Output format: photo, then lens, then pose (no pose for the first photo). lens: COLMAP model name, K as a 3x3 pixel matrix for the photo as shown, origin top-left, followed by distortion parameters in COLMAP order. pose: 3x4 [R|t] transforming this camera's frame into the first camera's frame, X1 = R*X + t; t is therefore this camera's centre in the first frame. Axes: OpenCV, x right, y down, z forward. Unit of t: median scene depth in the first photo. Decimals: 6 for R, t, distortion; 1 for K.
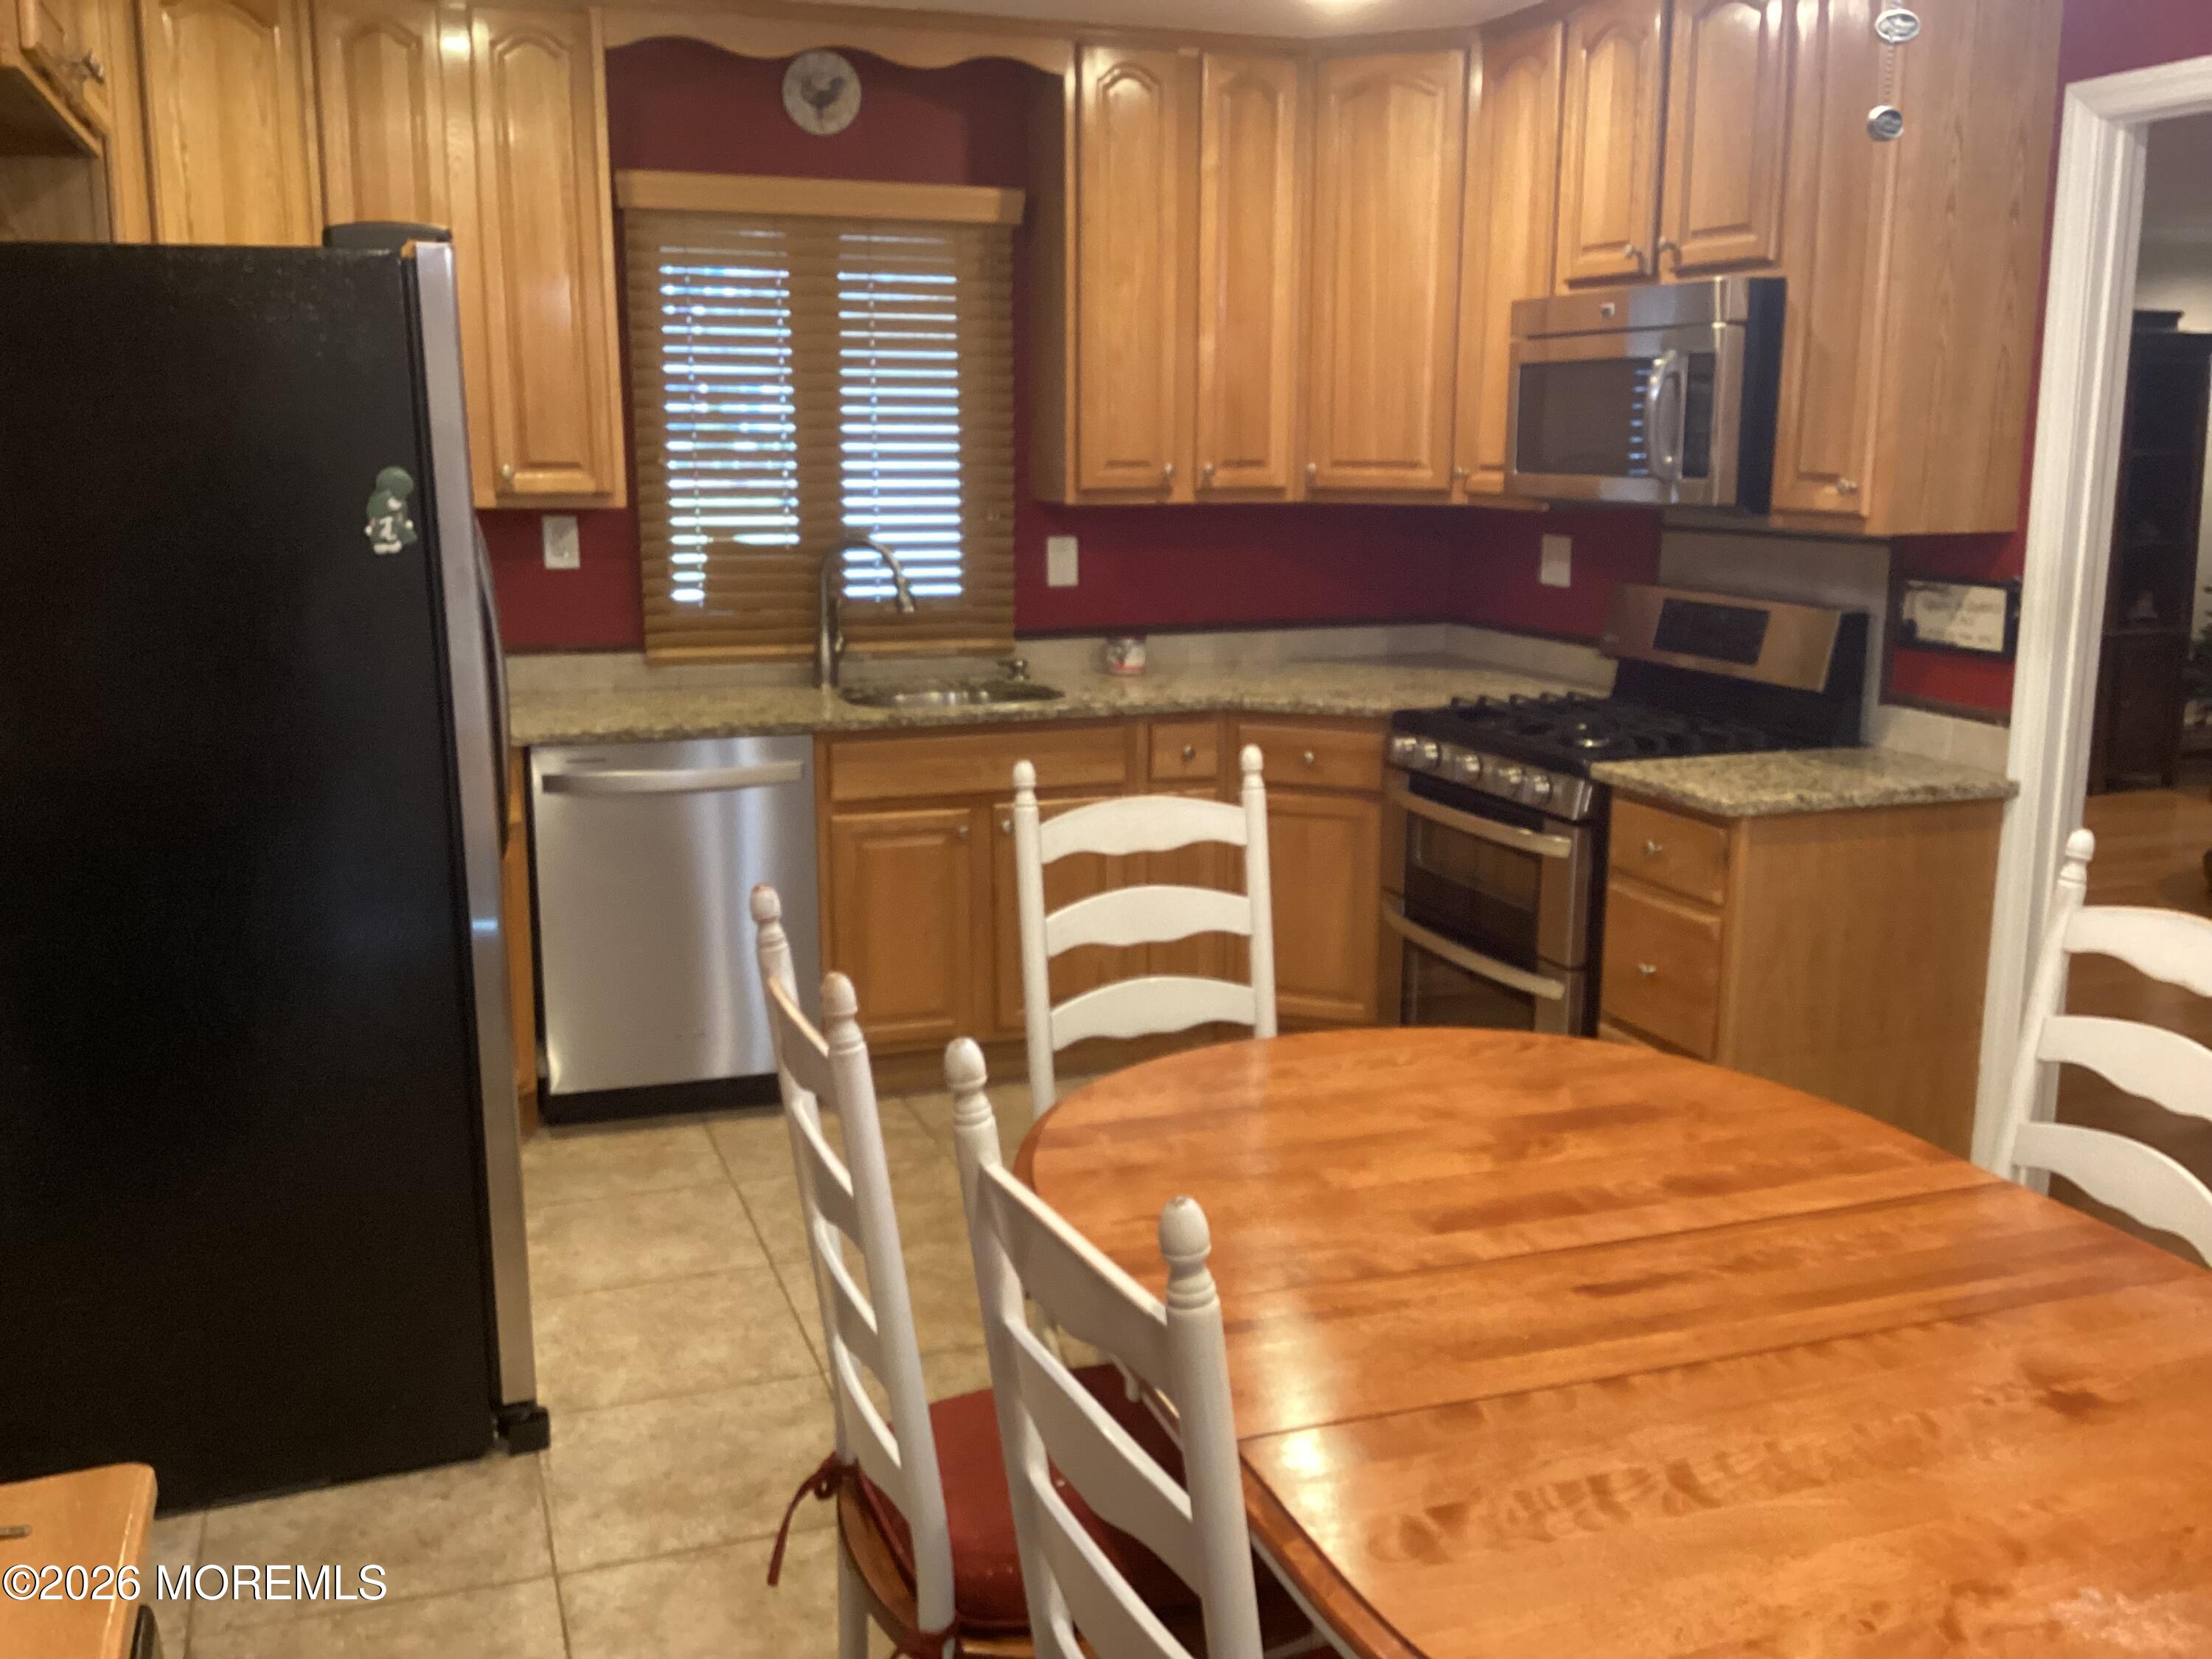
lens RADIAL K [[1993.7, 0, 1110.8], [0, 1993.7, 827.6], [0, 0, 1]] dist [0.075024, -0.125309]
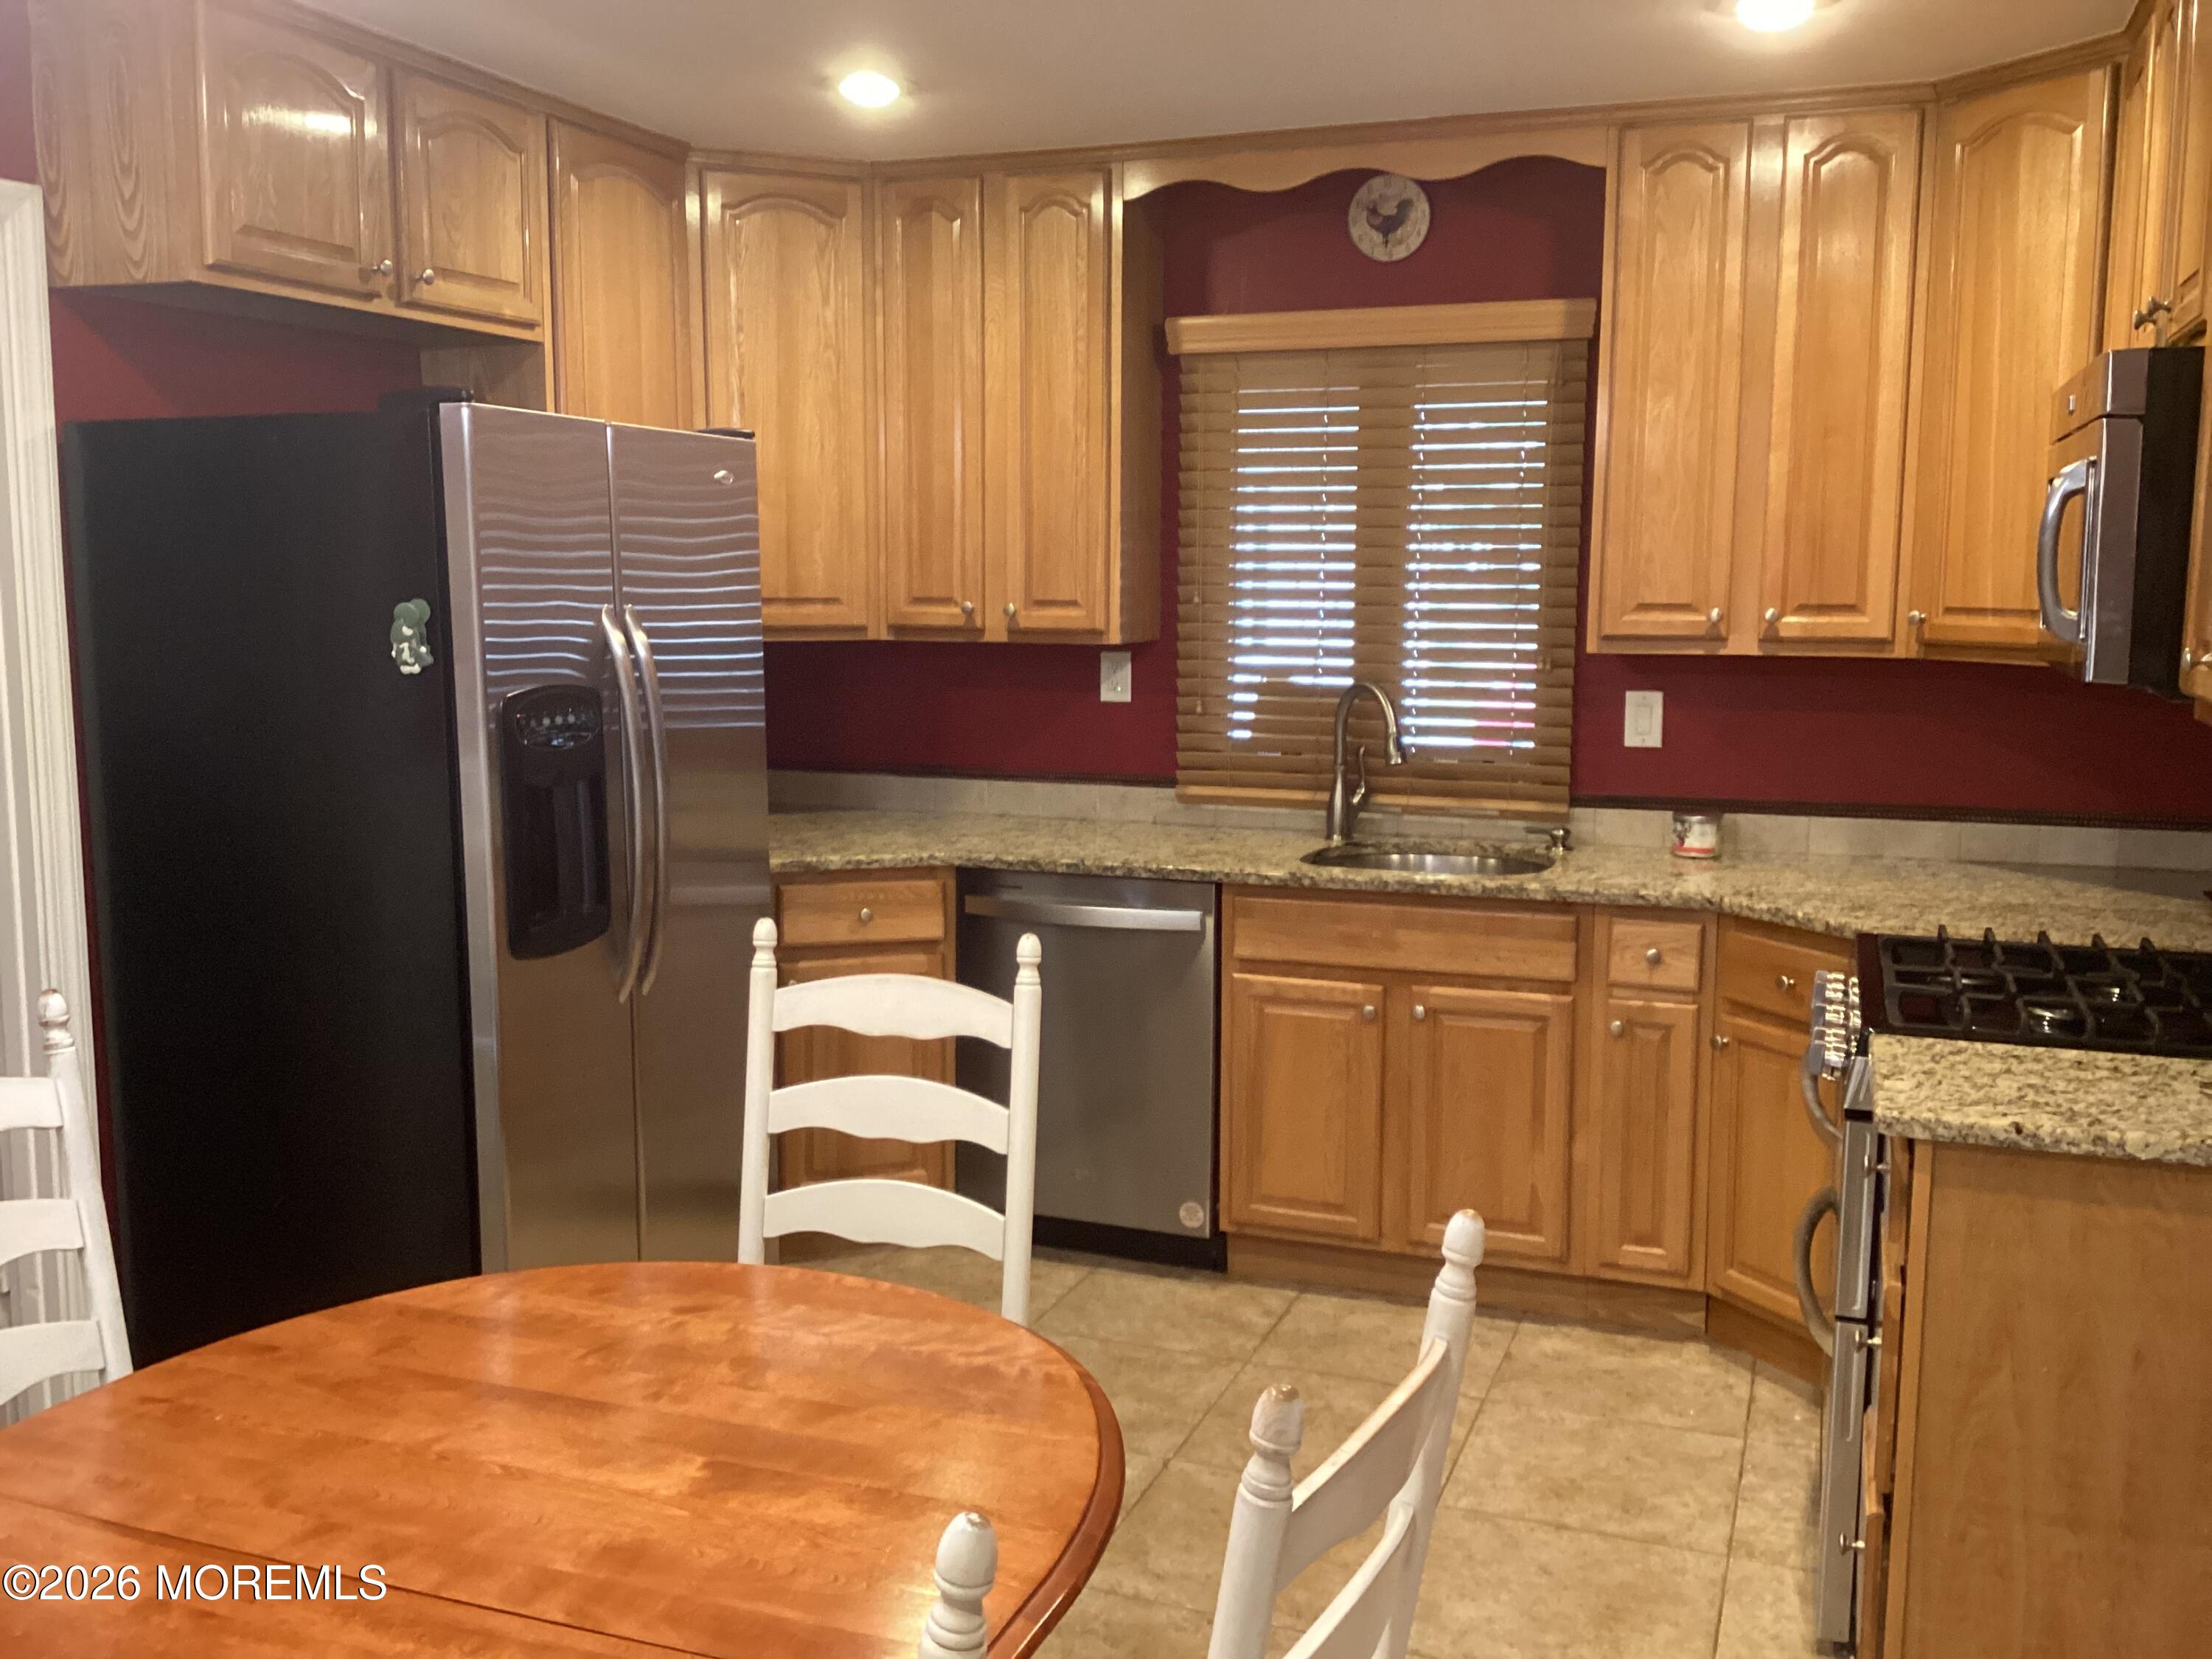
lens RADIAL K [[1993.7, 0, 1119.9], [0, 1993.7, 821.4], [0, 0, 1]] dist [0.075024, -0.125309]
pose [[0.768982, 0.082883, -0.633875, 0.383129], [-0.127098, 0.991587, -0.024533, -0.043730], [0.626508, 0.099430, 0.773046, 0.217270]]
